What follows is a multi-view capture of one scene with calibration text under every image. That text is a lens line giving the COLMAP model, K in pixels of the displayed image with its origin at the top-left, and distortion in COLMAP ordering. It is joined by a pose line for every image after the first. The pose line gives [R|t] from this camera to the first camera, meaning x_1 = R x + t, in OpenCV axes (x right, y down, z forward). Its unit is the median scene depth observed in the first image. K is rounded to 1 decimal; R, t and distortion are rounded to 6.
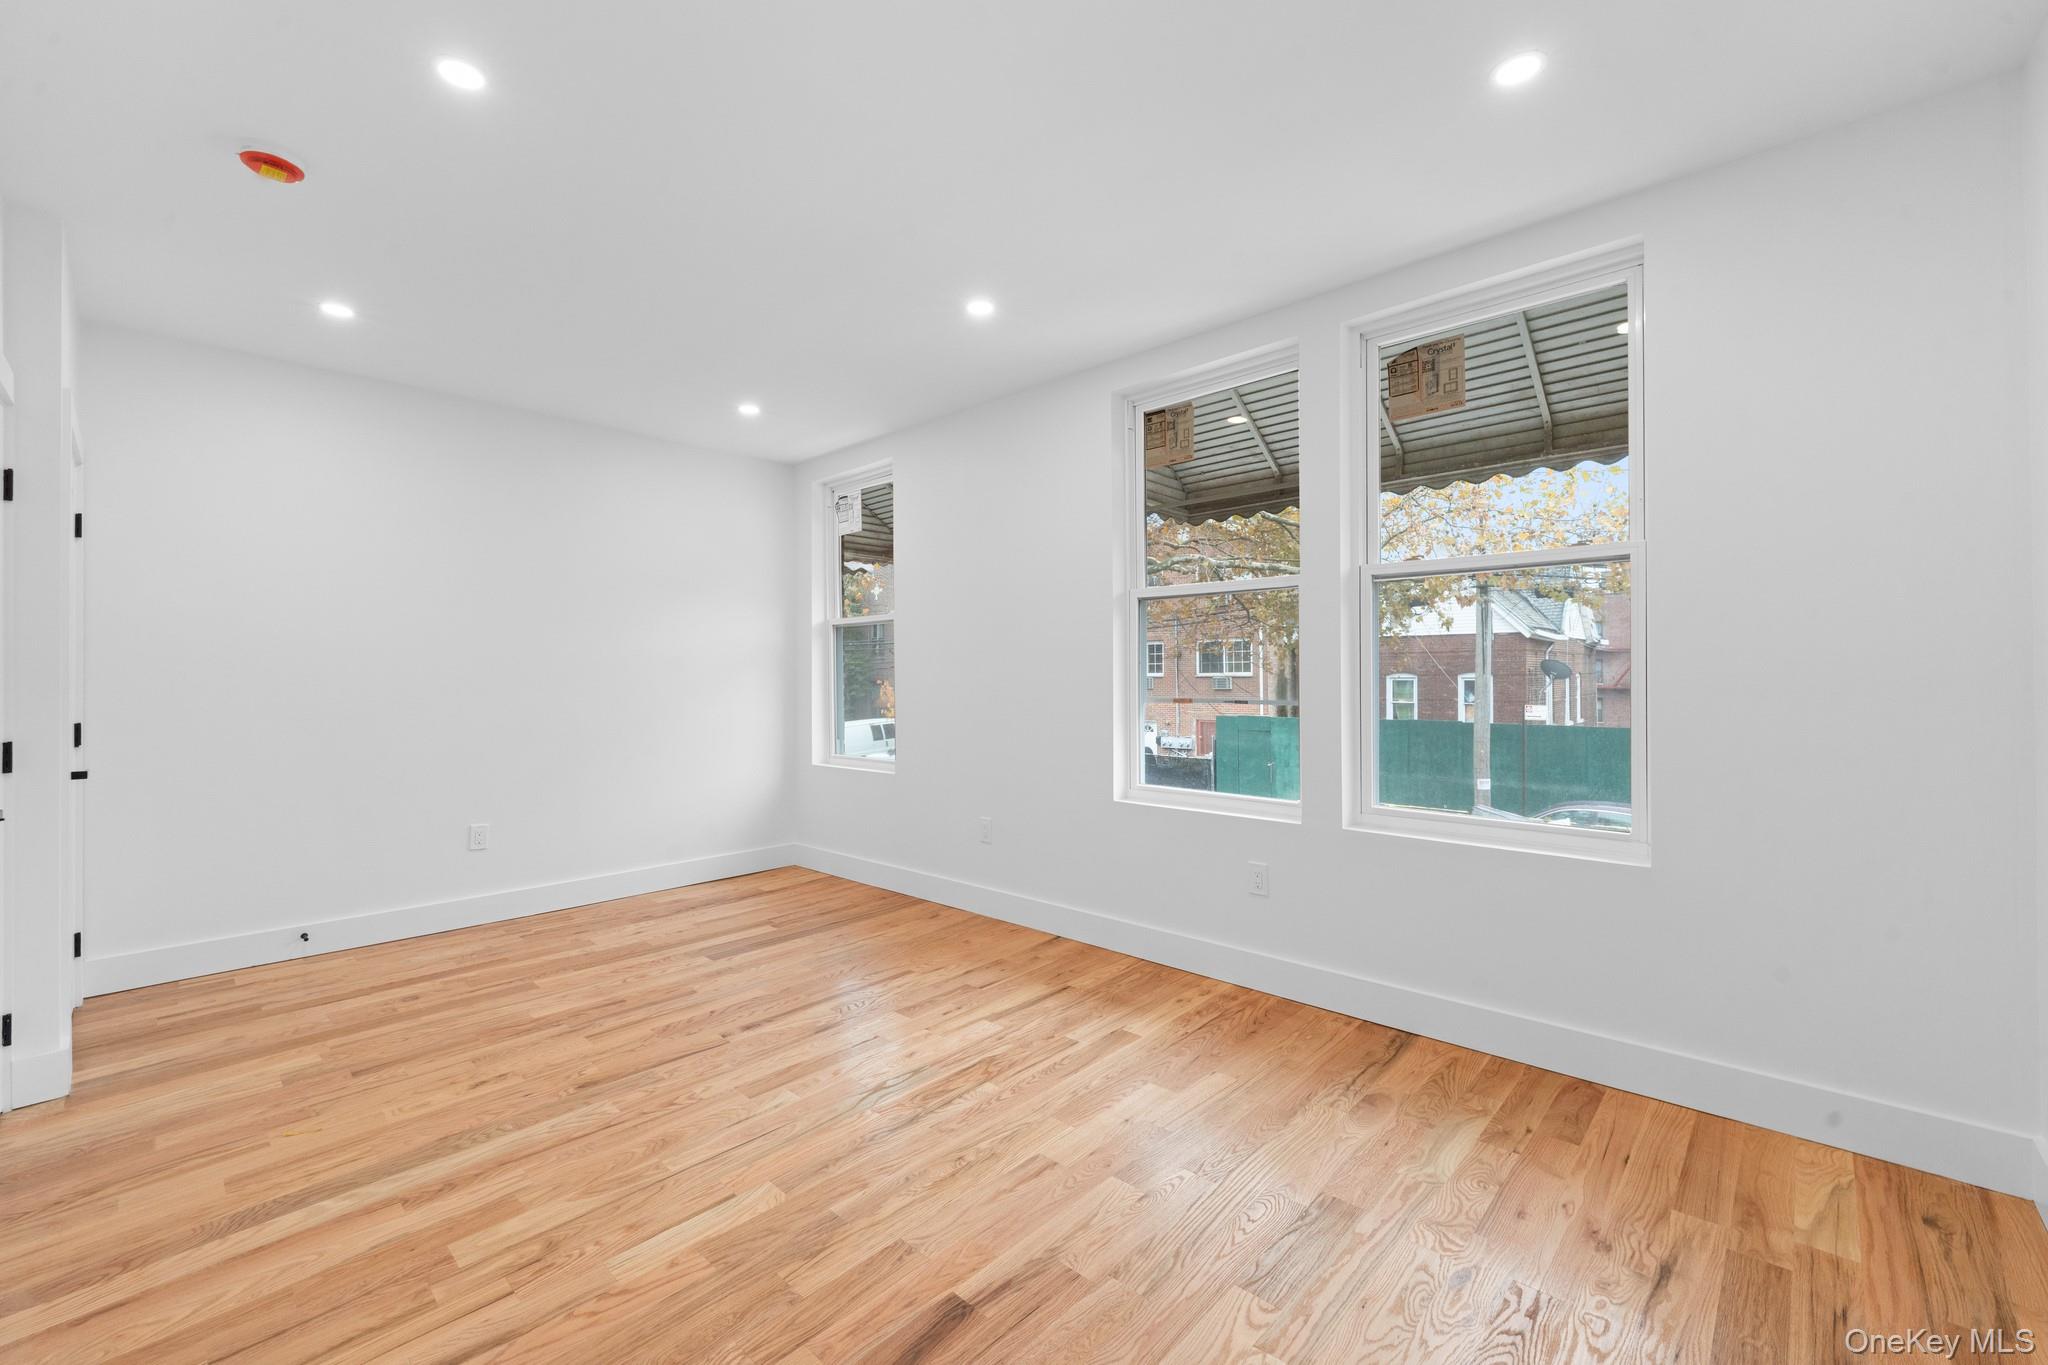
lens RADIAL K [[829.7, 0, 1034.4], [0, 829.7, 670.9], [0, 0, 1]] dist [0.005631, -0.001709]
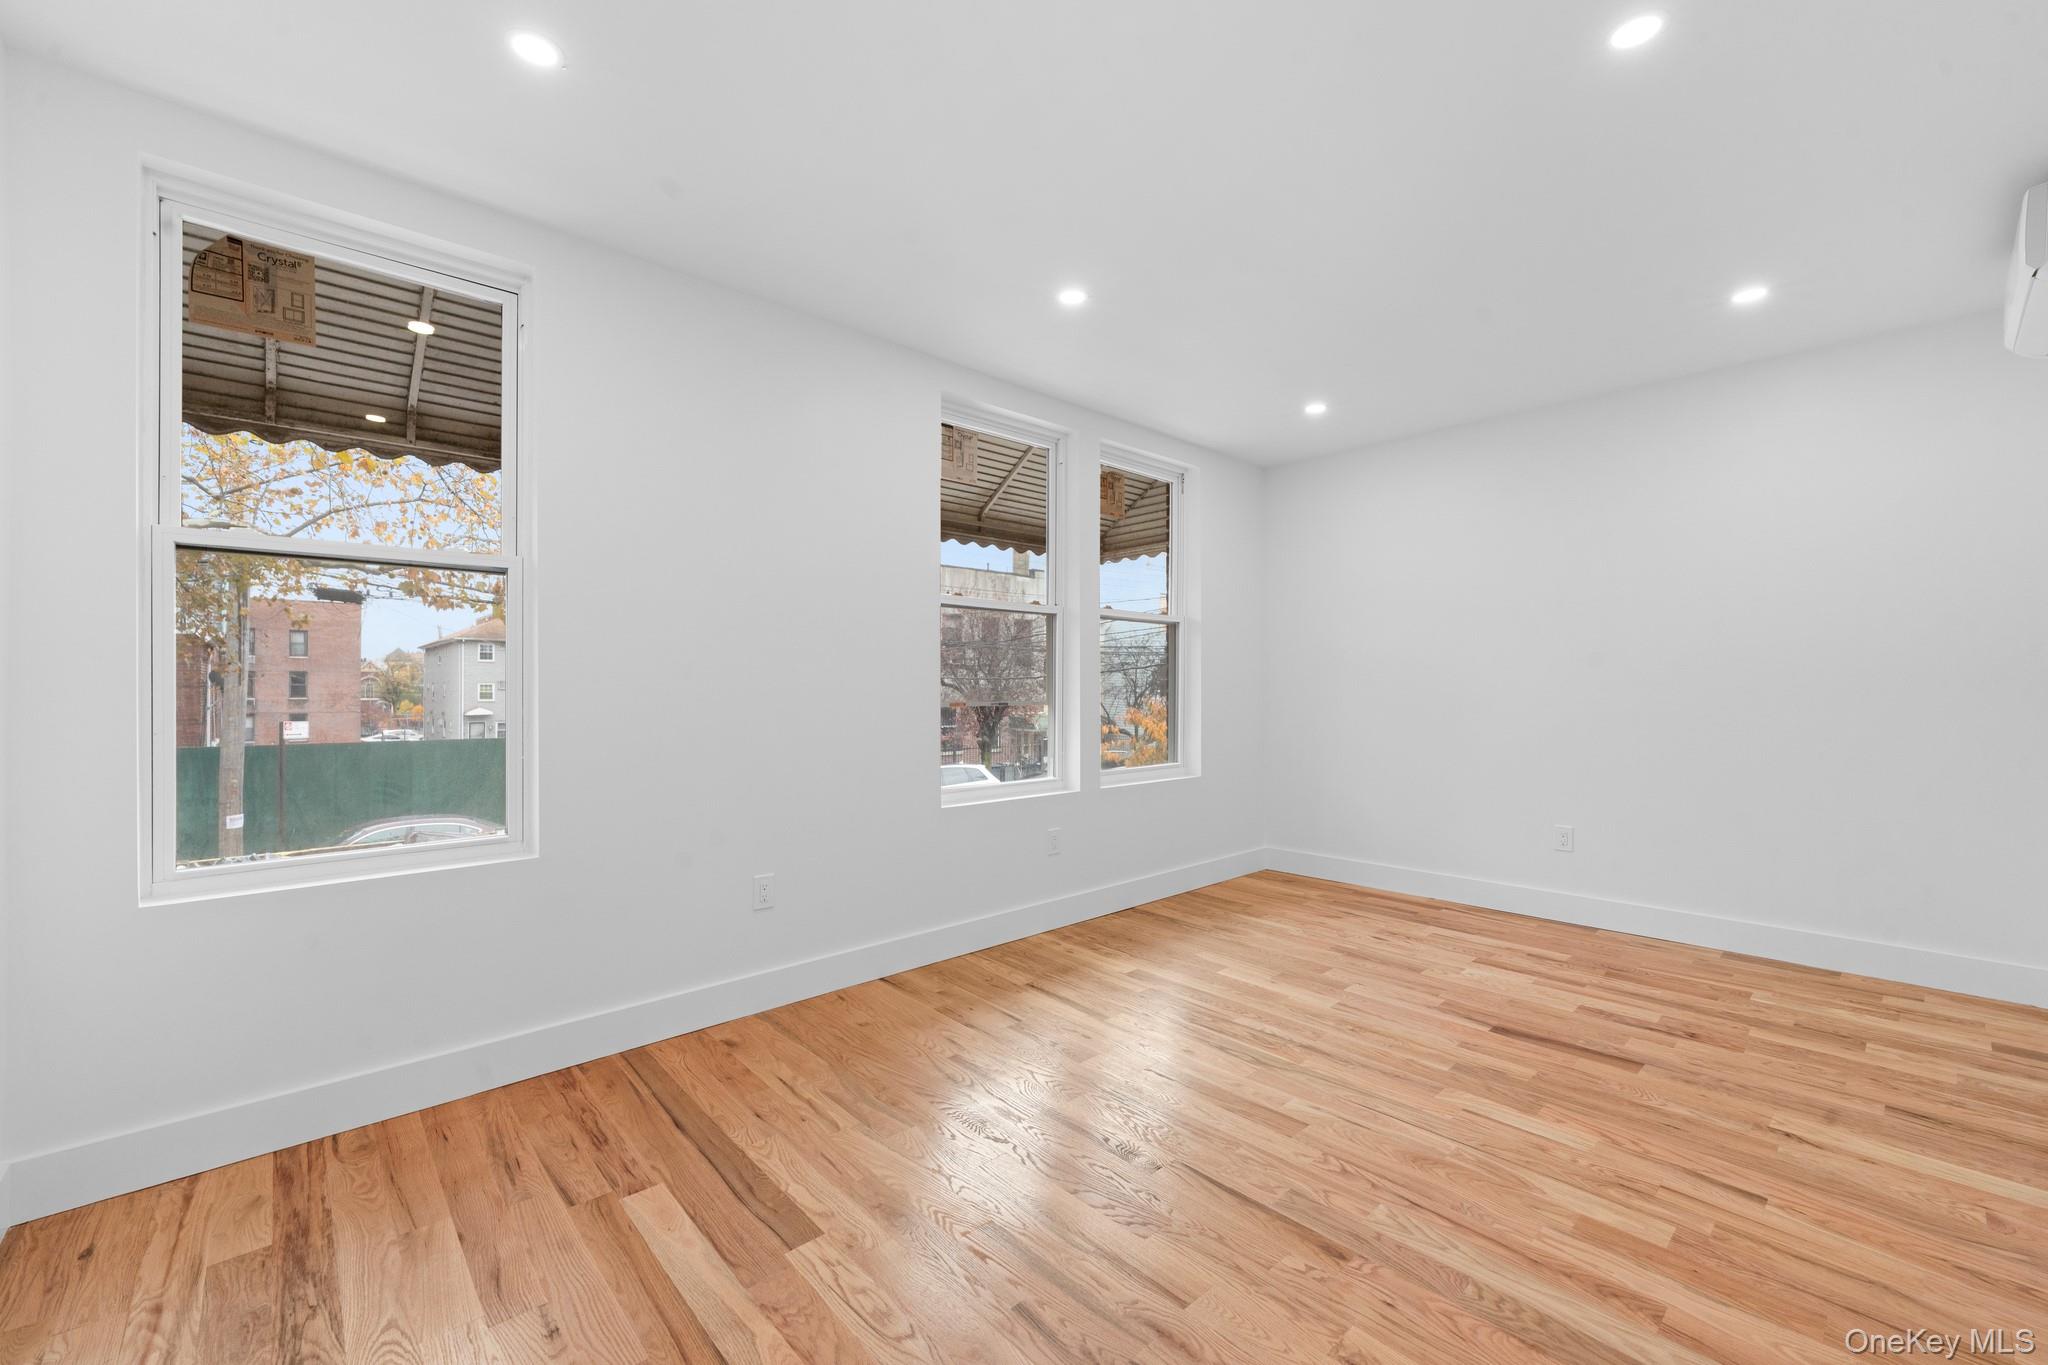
lens RADIAL K [[829.7, 0, 1043.9], [0, 829.7, 695.5], [0, 0, 1]] dist [0.005631, -0.001709]
pose [[0.067450, -0.004790, 0.997711, -0.990627], [-0.008543, 0.999949, 0.005378, 0.030876], [-0.997686, -0.008887, 0.067406, 0.960605]]
